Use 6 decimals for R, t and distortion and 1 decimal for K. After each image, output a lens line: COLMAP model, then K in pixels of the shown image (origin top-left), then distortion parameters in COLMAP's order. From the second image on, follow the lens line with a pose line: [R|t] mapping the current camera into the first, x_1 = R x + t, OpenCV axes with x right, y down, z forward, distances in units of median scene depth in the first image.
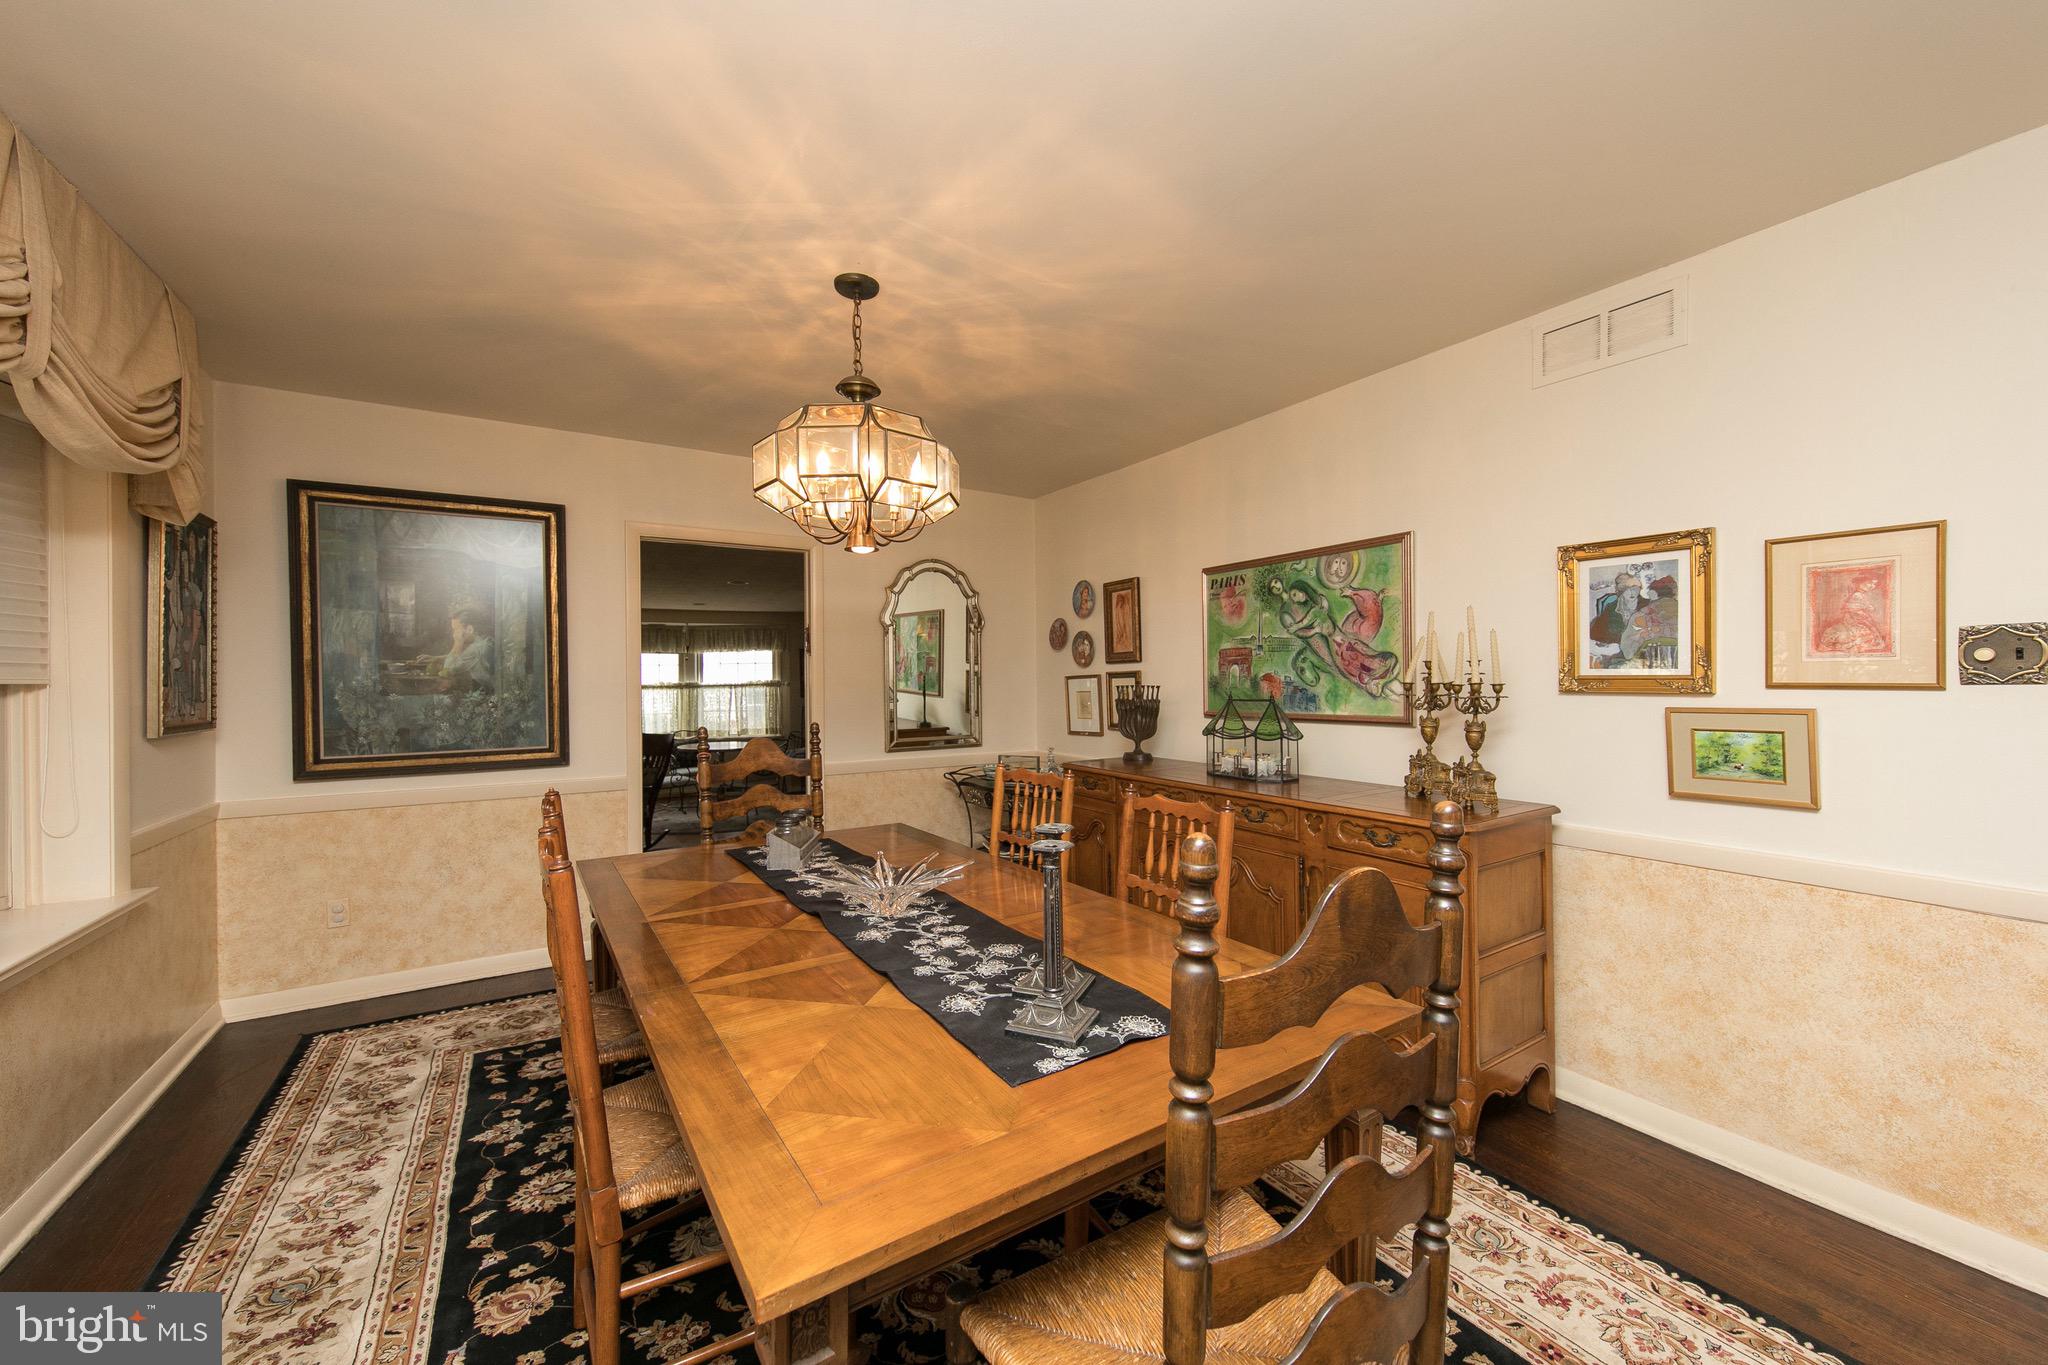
lens RADIAL K [[772.3, 0, 1041.1], [0, 772.3, 678.0], [0, 0, 1]] dist [0.008706, -0.000792]
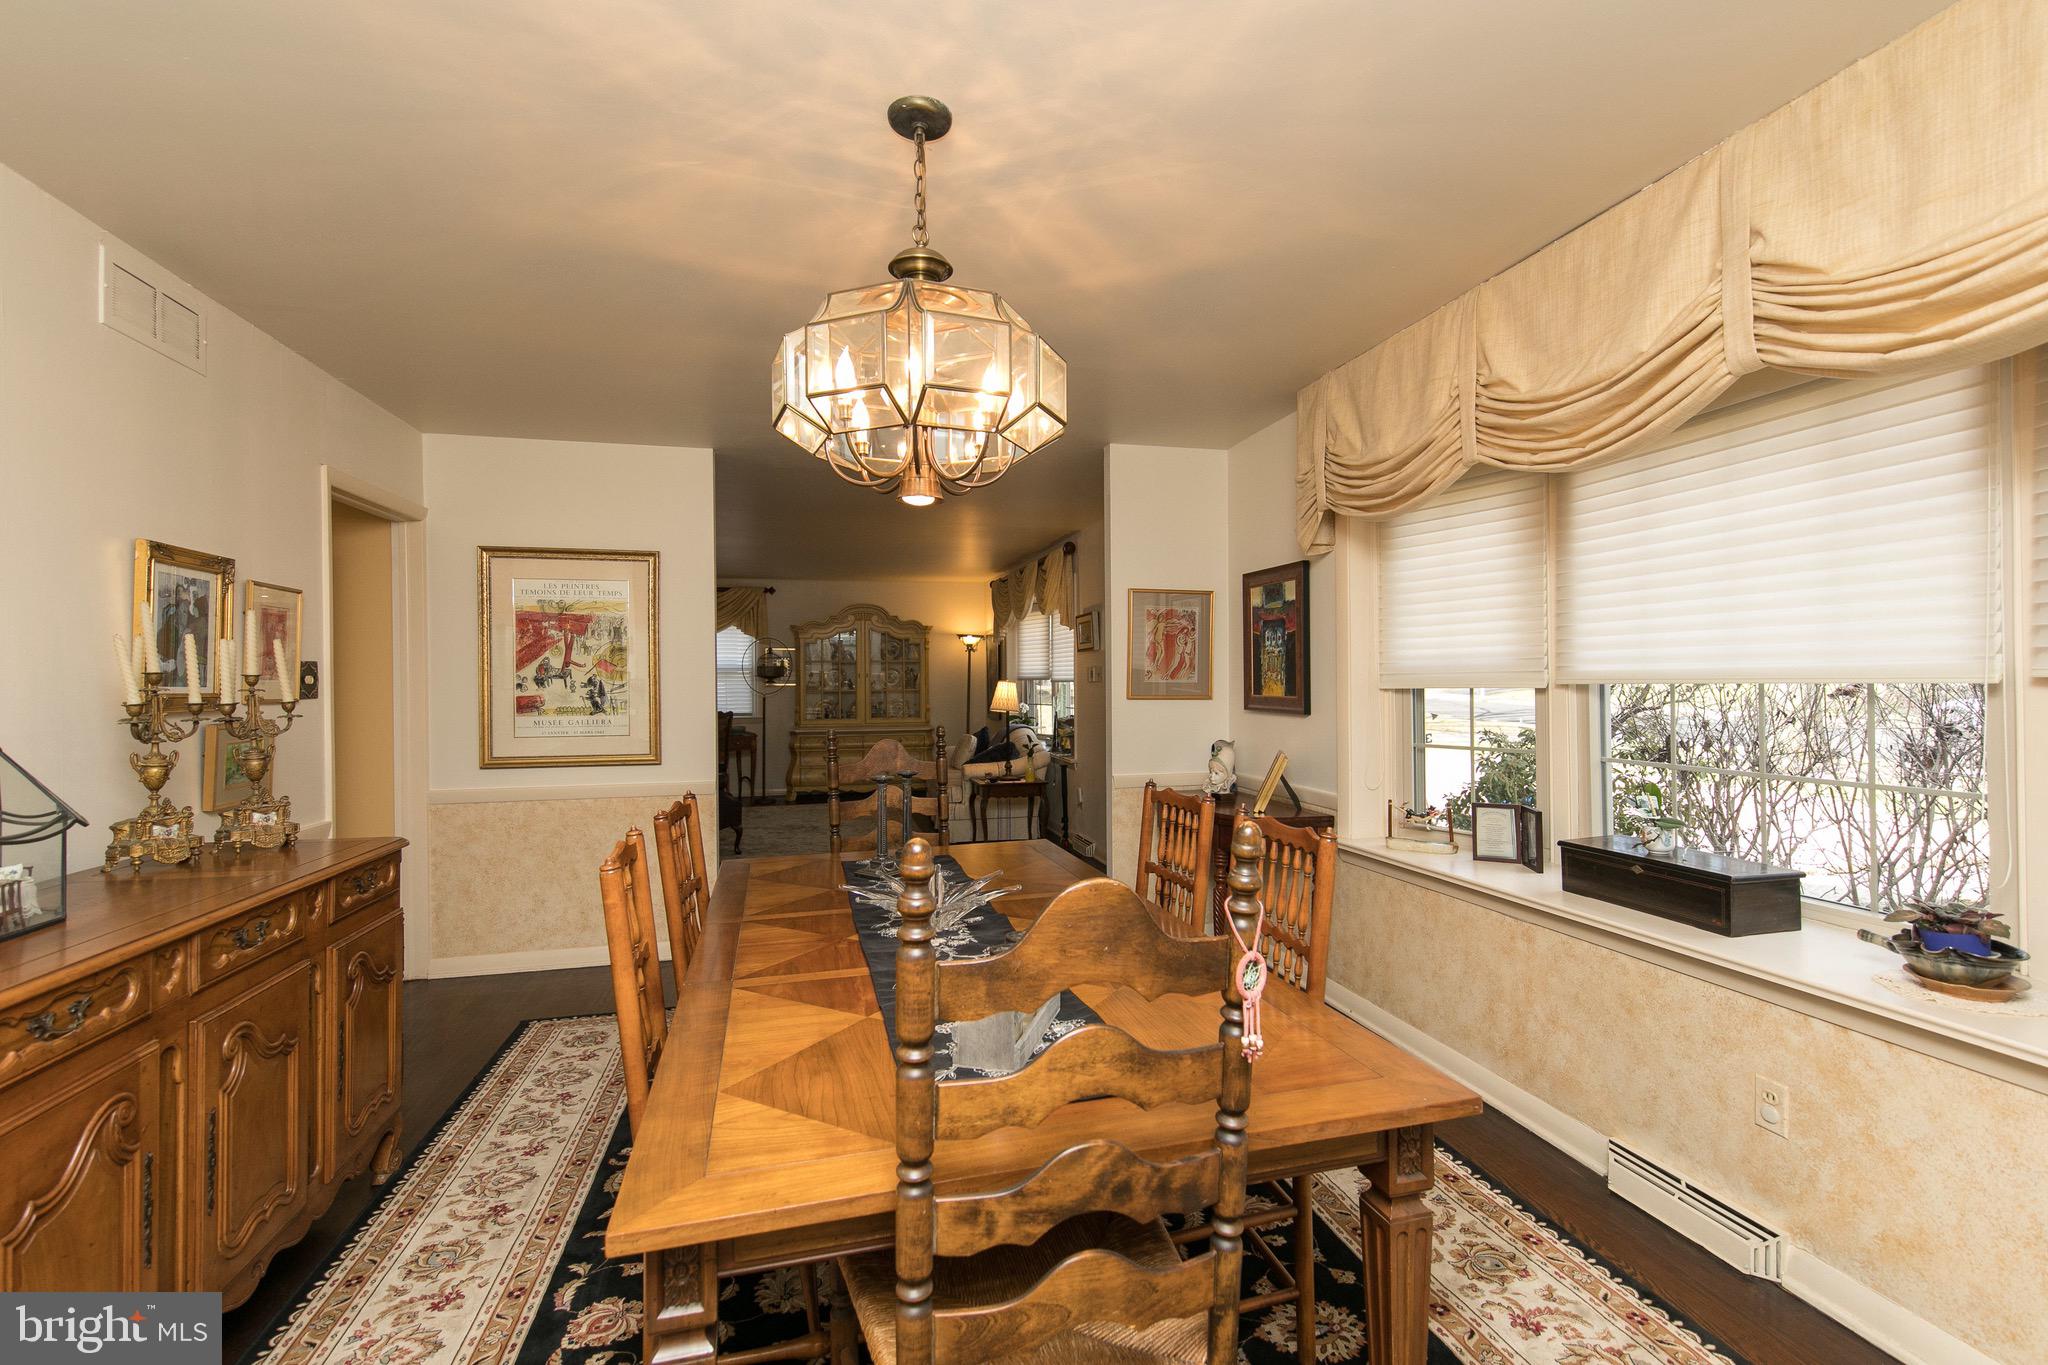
lens RADIAL K [[921.1, 0, 1035.3], [0, 921.1, 677.4], [0, 0, 1]] dist [0.003400, -0.000757]
pose [[-0.944249, 0.015610, 0.328863, -0.426644], [0.013558, 0.999872, -0.008534, 0.000588], [-0.328954, -0.003600, -0.944339, 1.245428]]
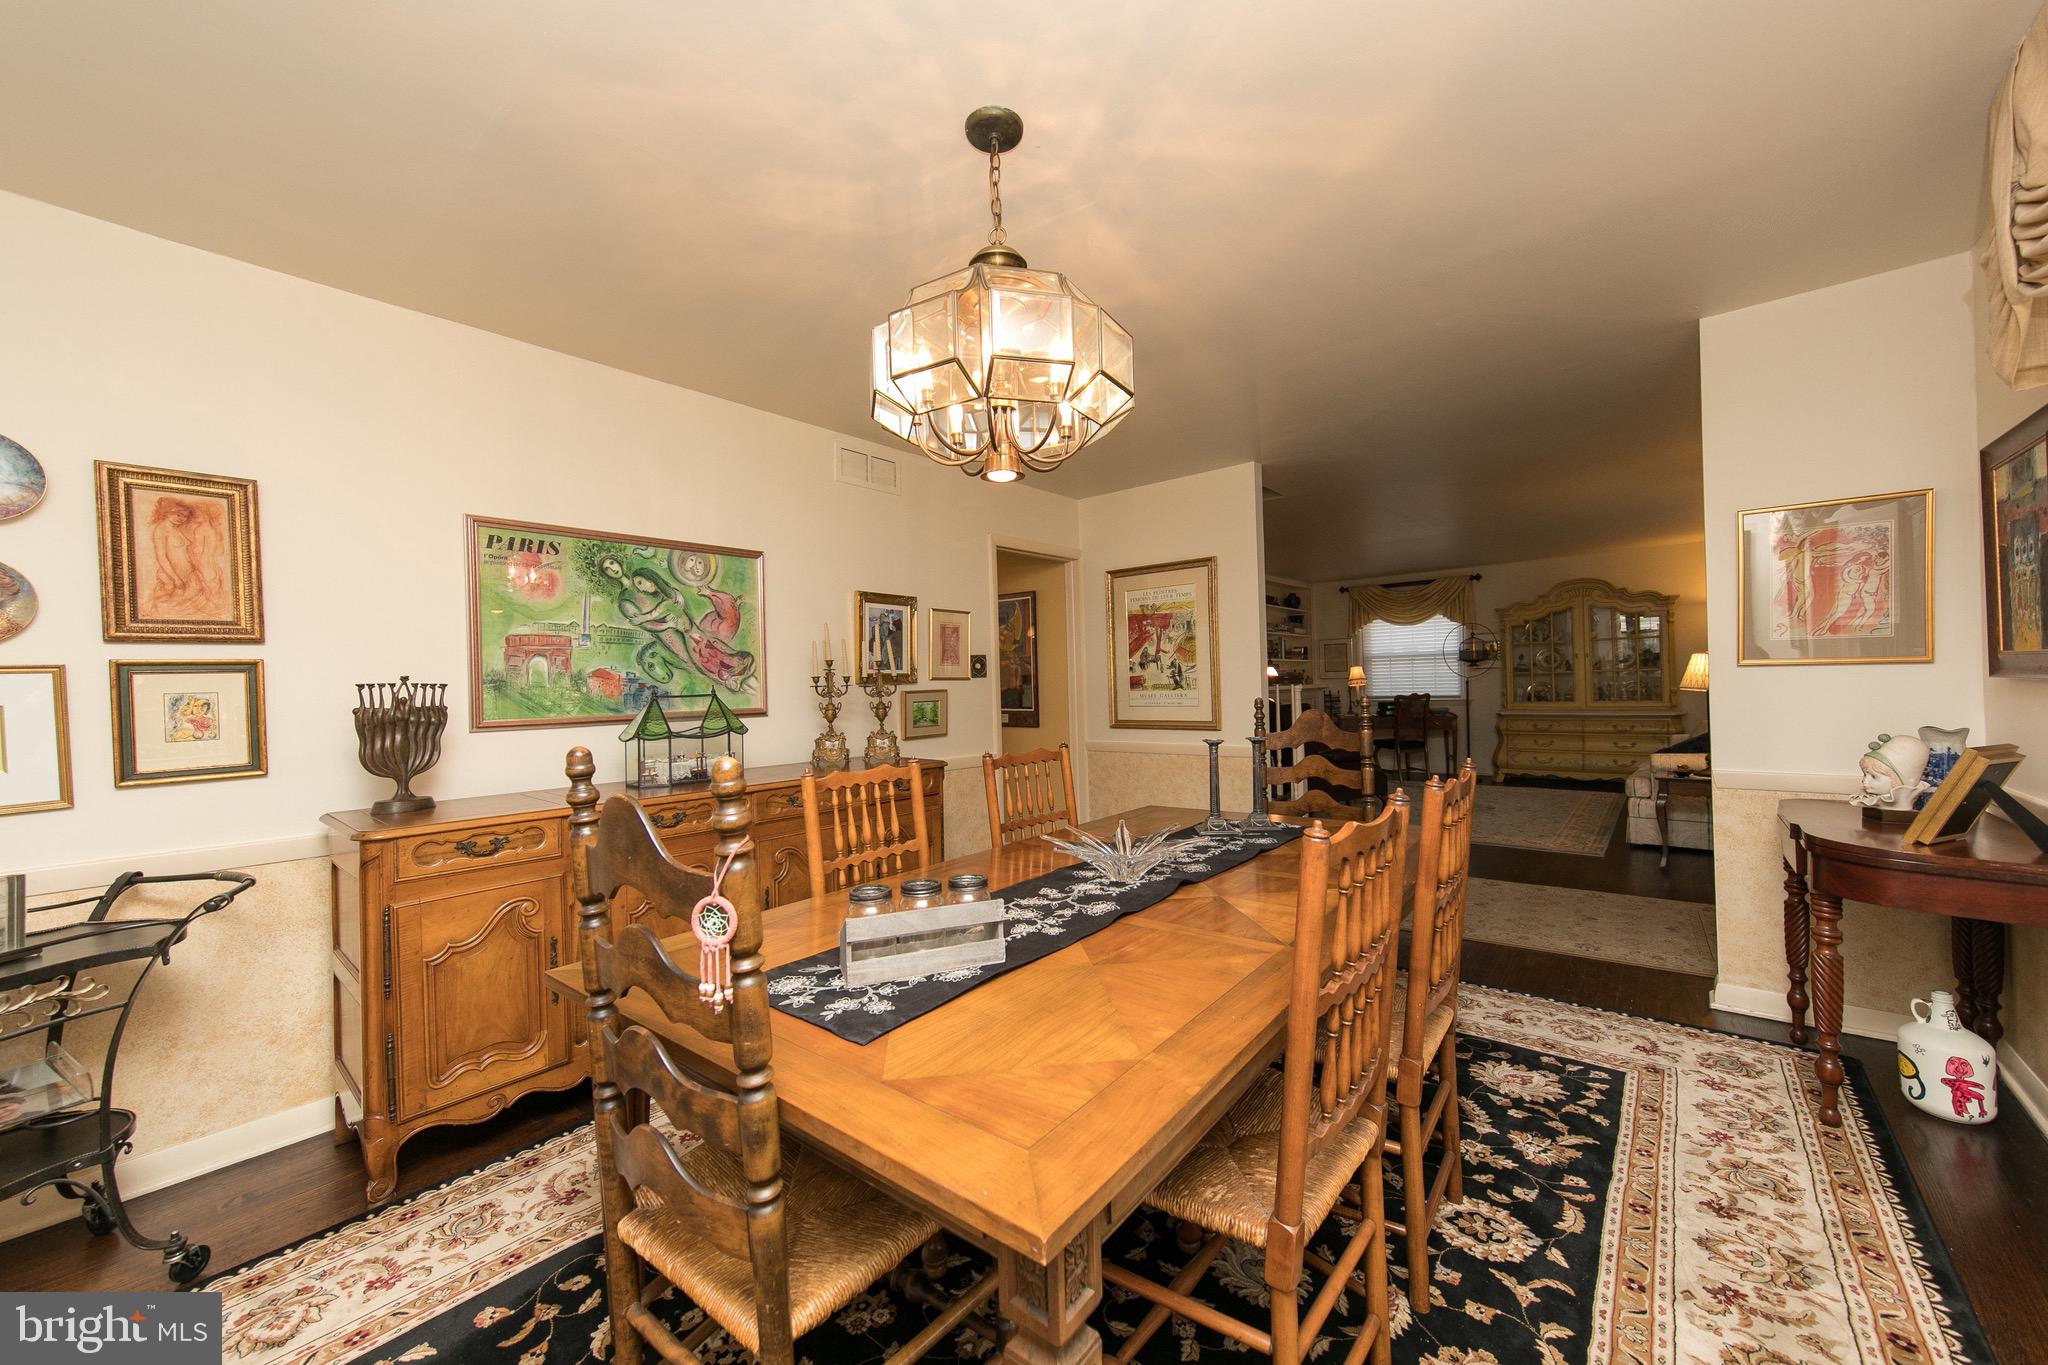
lens RADIAL K [[757.6, 0, 1025.8], [0, 757.6, 681.8], [0, 0, 1]] dist [0.008368, -0.000039]
pose [[-0.281550, 0.019996, 0.959338, -0.679833], [0.024681, 0.999603, -0.013591, 0.033204], [-0.959229, 0.019850, -0.281931, 0.852824]]
